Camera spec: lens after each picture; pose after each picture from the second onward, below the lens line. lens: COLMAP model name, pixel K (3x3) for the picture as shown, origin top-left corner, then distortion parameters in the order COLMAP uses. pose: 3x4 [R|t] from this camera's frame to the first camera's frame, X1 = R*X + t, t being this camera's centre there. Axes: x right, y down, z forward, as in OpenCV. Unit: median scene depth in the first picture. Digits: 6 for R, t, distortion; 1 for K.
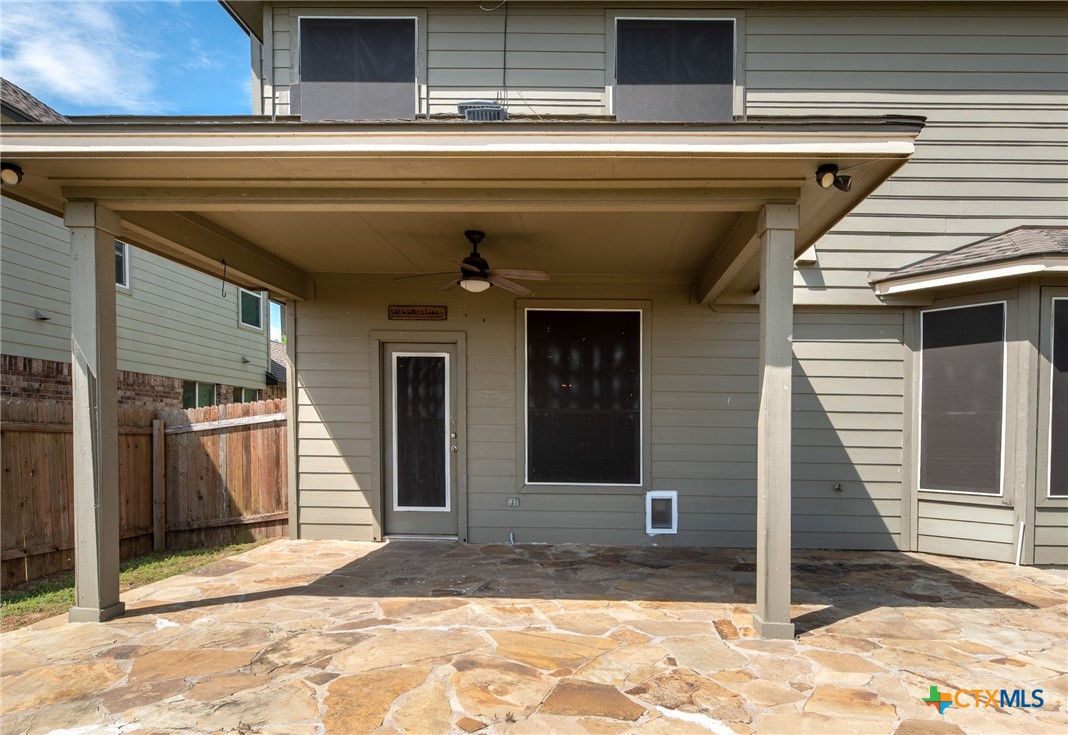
lens RADIAL K [[662.4, 0, 588.0], [0, 662.4, 416.7], [0, 0, 1]] dist [0.004316, 0.001415]
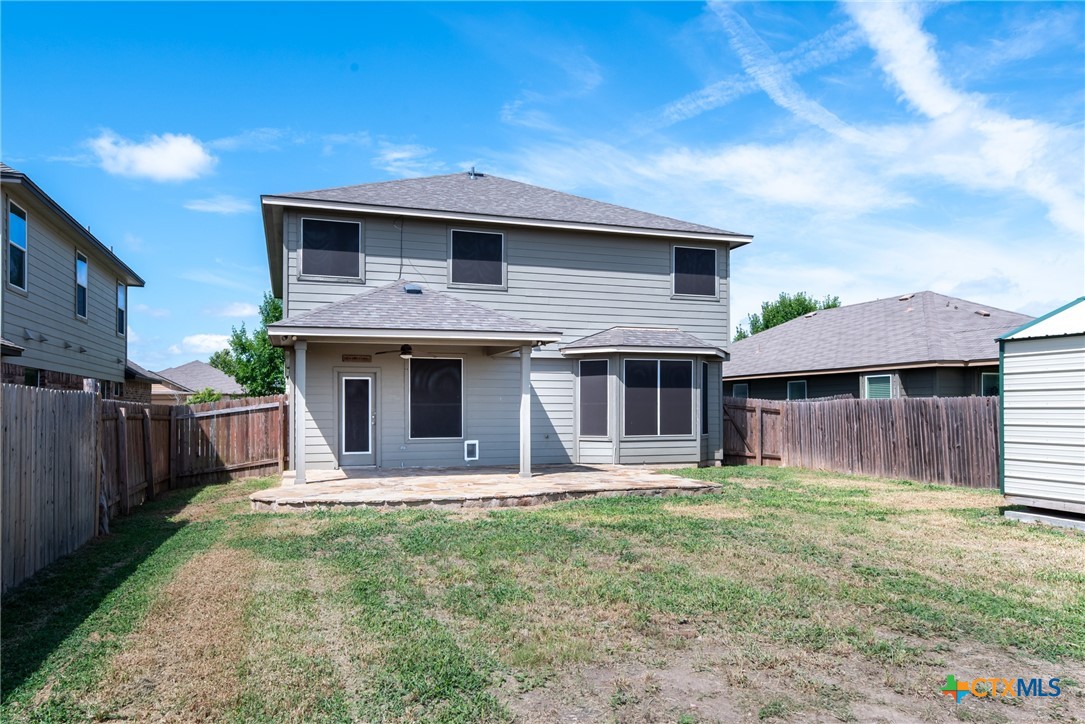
lens RADIAL K [[755.5, 0, 543.1], [0, 755.5, 363.4], [0, 0, 1]] dist [-0.001835, 0.000251]
pose [[0.943868, 0.002502, 0.330314, -0.491801], [0.007629, 0.999539, -0.029372, -0.067646], [-0.330236, 0.030243, 0.943414, -1.447395]]
